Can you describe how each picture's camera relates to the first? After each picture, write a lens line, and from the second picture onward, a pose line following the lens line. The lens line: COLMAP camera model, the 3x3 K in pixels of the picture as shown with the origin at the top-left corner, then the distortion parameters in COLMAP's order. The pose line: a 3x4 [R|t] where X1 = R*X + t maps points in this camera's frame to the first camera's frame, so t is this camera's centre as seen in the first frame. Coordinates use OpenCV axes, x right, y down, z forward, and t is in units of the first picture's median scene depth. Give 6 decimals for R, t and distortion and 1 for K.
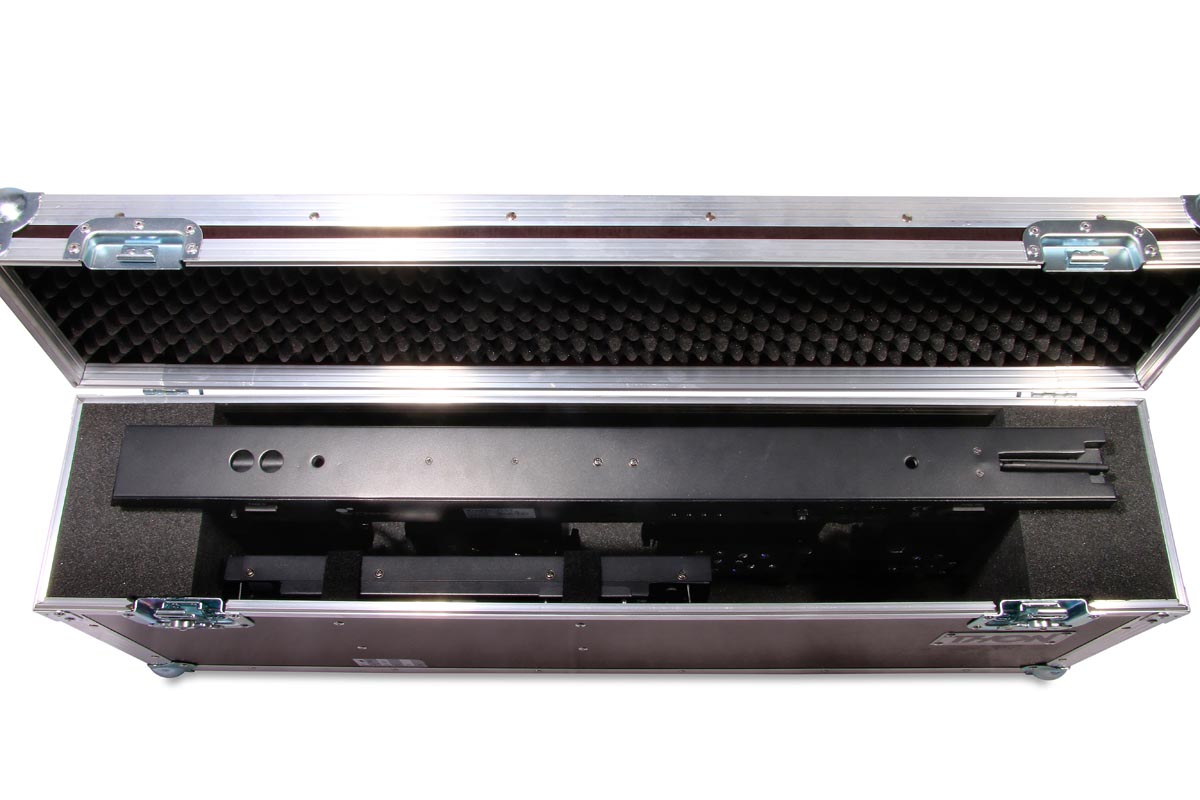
lens RADIAL K [[1154.8, 0, 600.0], [0, 1154.8, 400.0], [0, 0, 1]] dist [-0.001046, 0.110243]
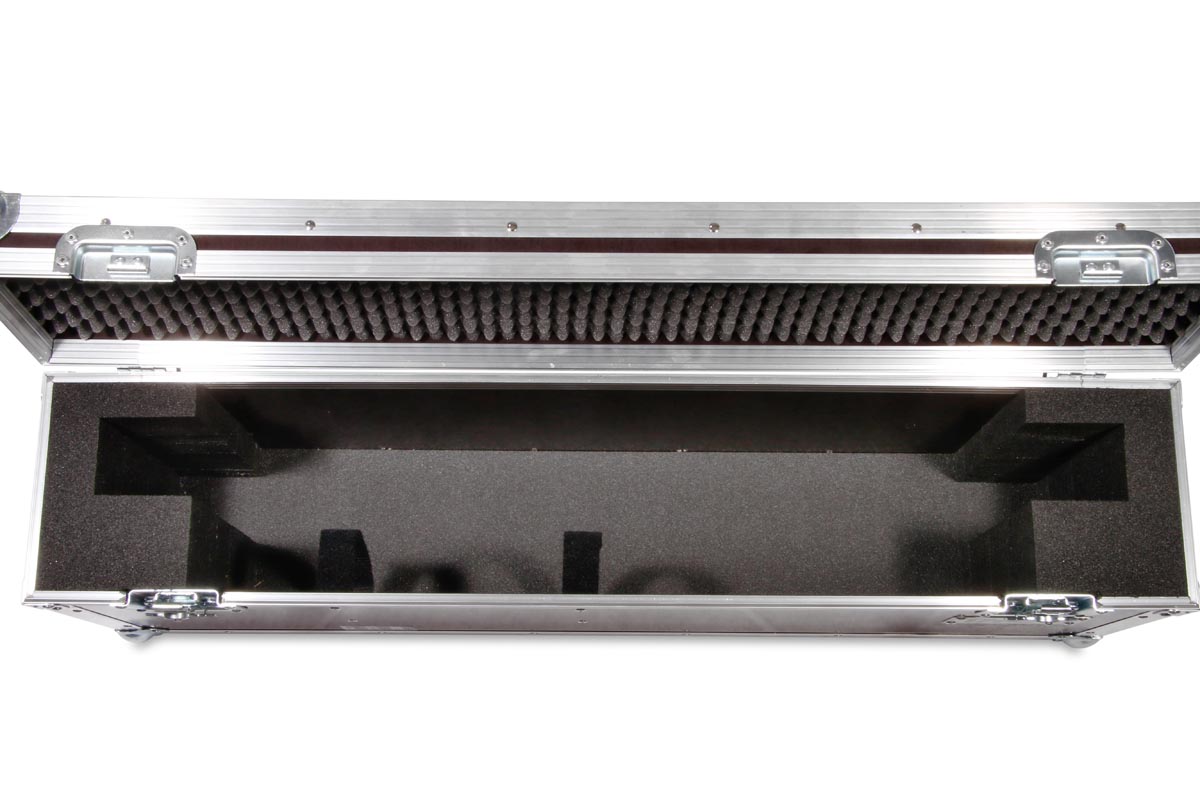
lens RADIAL K [[1638.5, 0, 600.0], [0, 1638.5, 400.0], [0, 0, 1]] dist [0.231917, 0.022481]
pose [[0.999995, 0.002945, 0.000717, -0.002141], [-0.003024, 0.985017, 0.172432, -0.254868], [-0.000199, -0.172433, 0.985021, -0.403894]]
